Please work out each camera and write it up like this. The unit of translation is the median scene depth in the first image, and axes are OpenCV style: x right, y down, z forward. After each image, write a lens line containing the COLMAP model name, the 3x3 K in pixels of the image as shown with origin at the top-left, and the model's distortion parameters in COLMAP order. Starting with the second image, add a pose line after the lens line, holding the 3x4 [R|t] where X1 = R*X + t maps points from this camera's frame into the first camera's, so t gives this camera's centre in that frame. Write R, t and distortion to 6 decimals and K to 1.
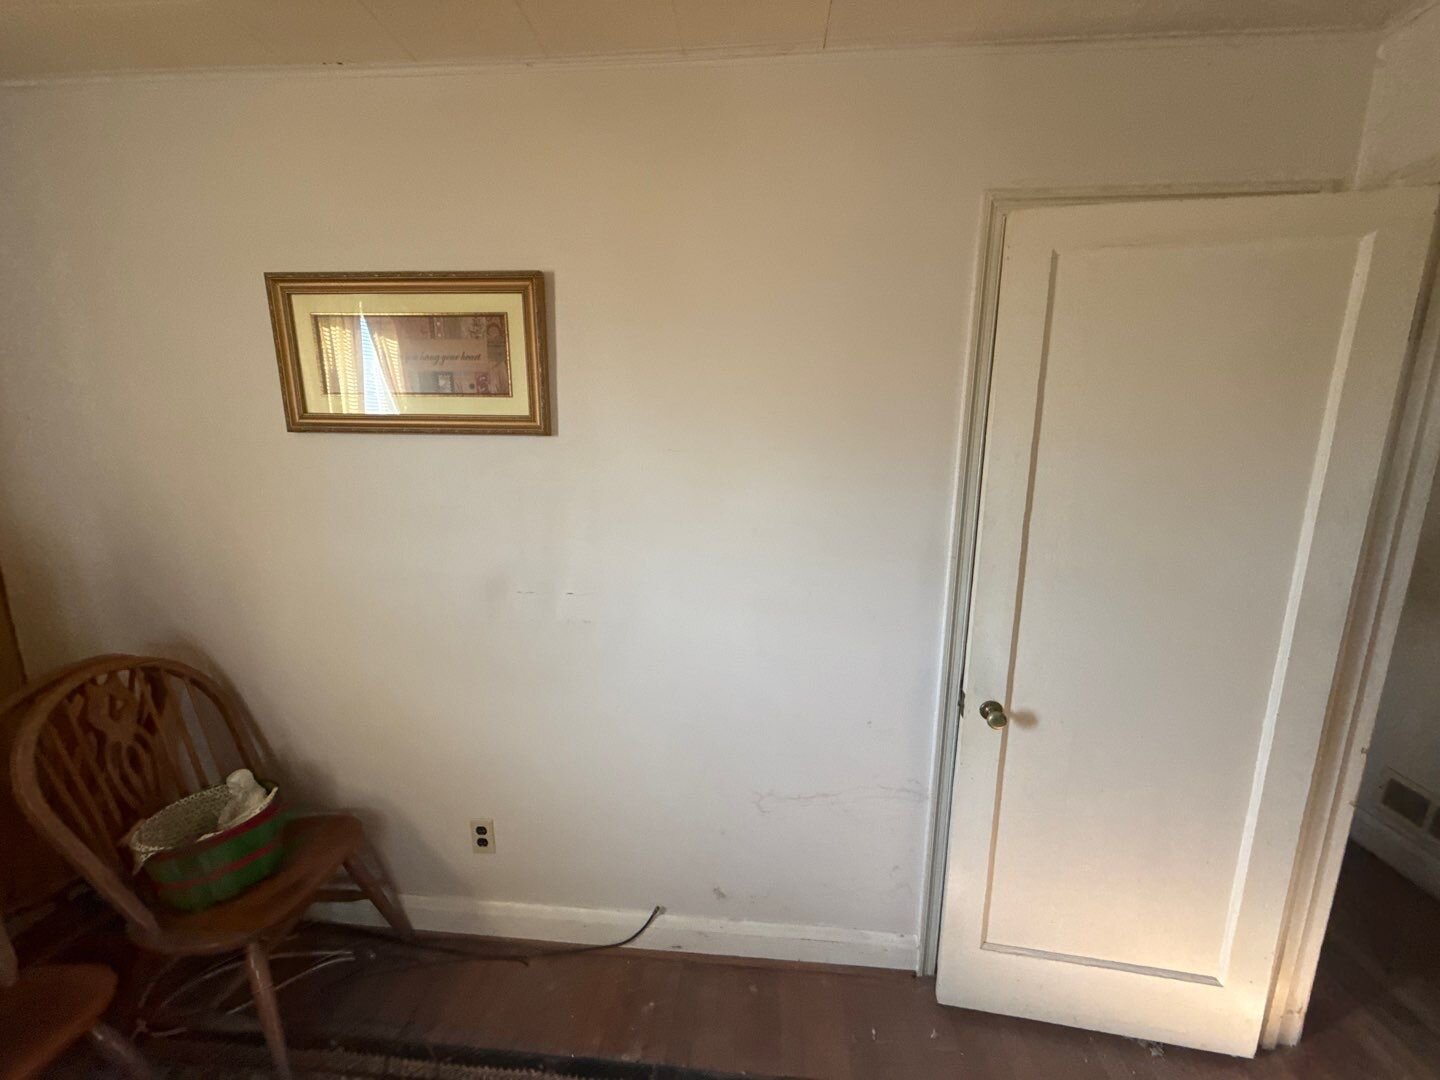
lens RADIAL K [[573.1, 0, 720.0], [0, 573.1, 540.0], [0, 0, 1]] dist [0.004784, 0.000191]
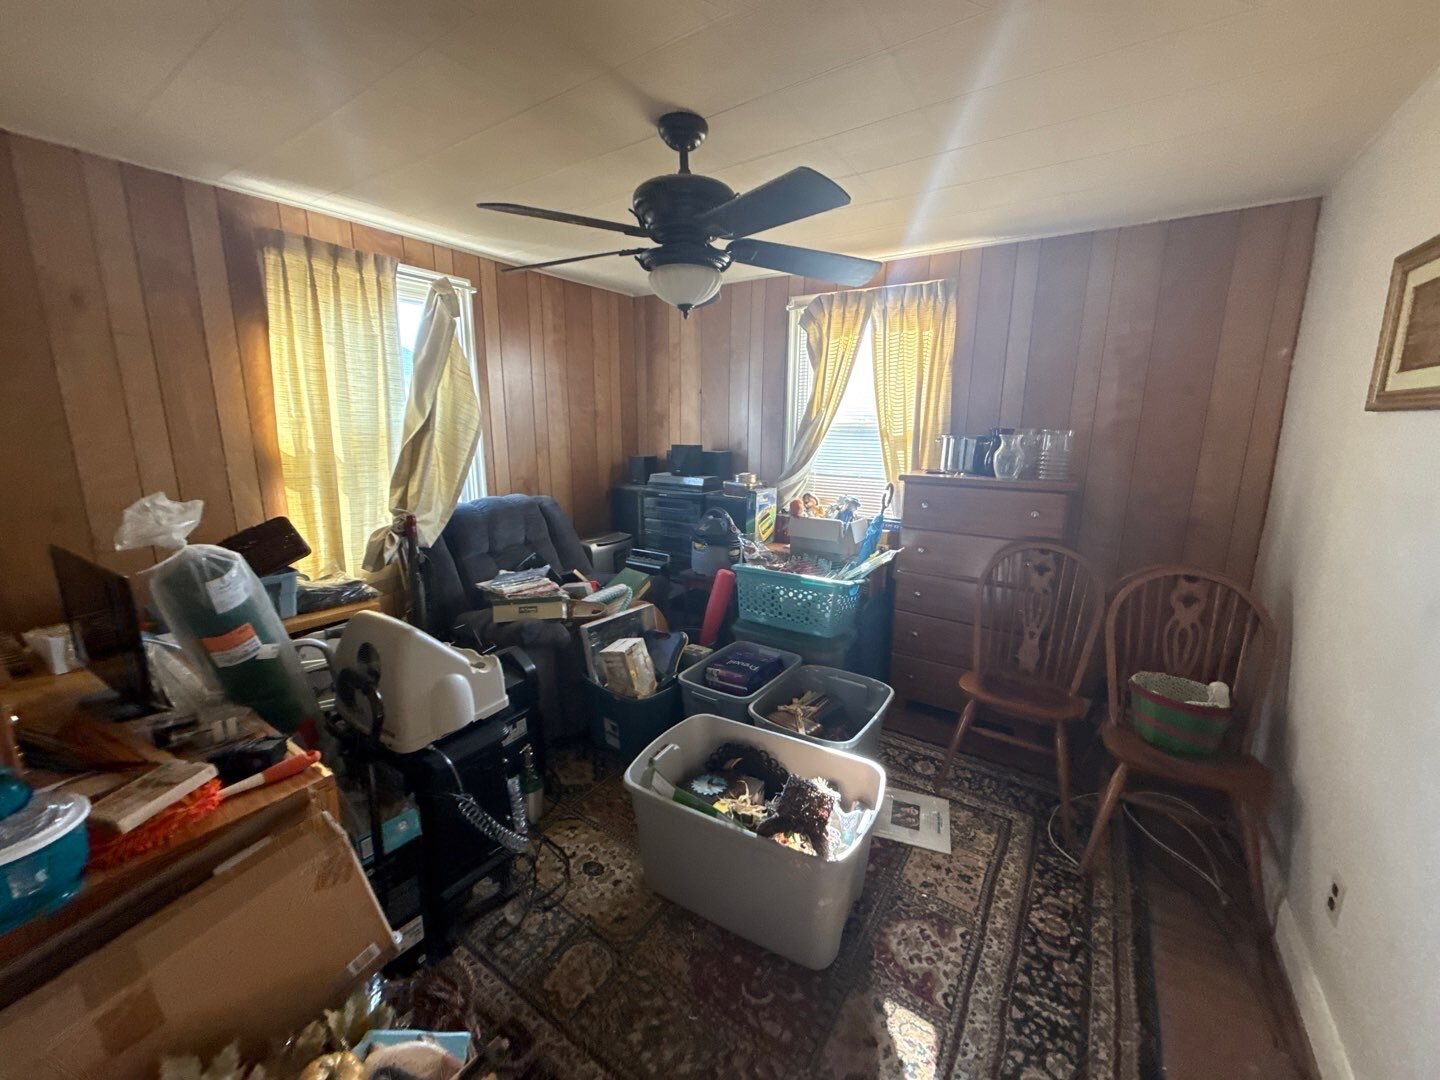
lens RADIAL K [[573.1, 0, 720.0], [0, 573.1, 540.0], [0, 0, 1]] dist [0.004784, 0.000191]
pose [[-0.481834, 0.169518, -0.859709, 0.689200], [-0.173119, 0.943356, 0.283037, -0.057461], [0.858991, 0.285208, -0.425194, 0.476773]]
